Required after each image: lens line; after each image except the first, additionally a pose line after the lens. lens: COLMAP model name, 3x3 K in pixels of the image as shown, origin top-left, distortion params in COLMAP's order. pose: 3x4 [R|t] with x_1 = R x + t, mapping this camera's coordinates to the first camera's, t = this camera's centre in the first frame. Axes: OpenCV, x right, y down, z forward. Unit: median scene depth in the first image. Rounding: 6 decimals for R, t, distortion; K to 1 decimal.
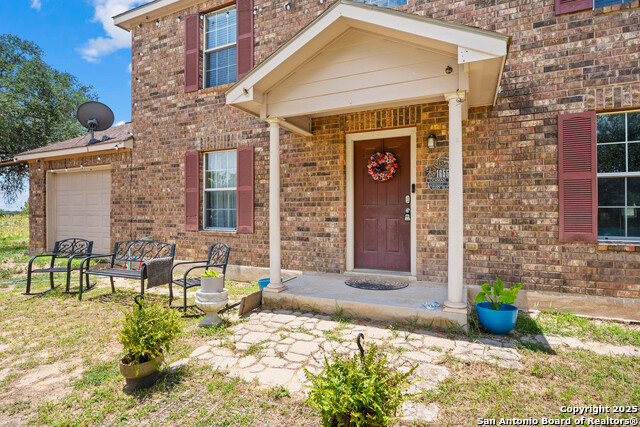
lens RADIAL K [[331.4, 0, 321.2], [0, 331.4, 210.6], [0, 0, 1]] dist [-0.001990, -0.000240]
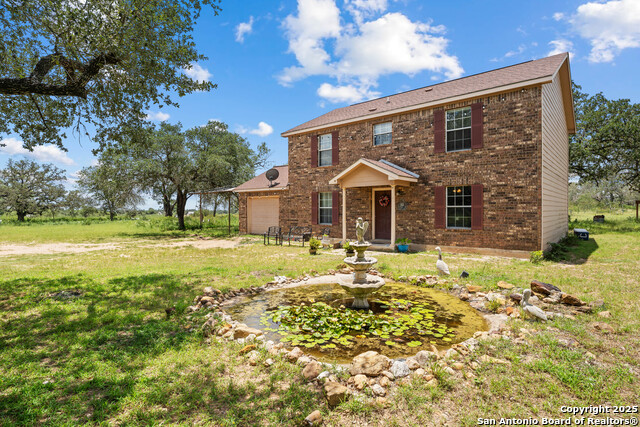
lens RADIAL K [[331.4, 0, 319.6], [0, 331.4, 212.1], [0, 0, 1]] dist [-0.001990, -0.000240]
pose [[0.959818, 0.000417, -0.280623, 0.367782], [0.001660, 0.999973, 0.007165, -0.051770], [0.280619, -0.007344, 0.959791, -1.469978]]
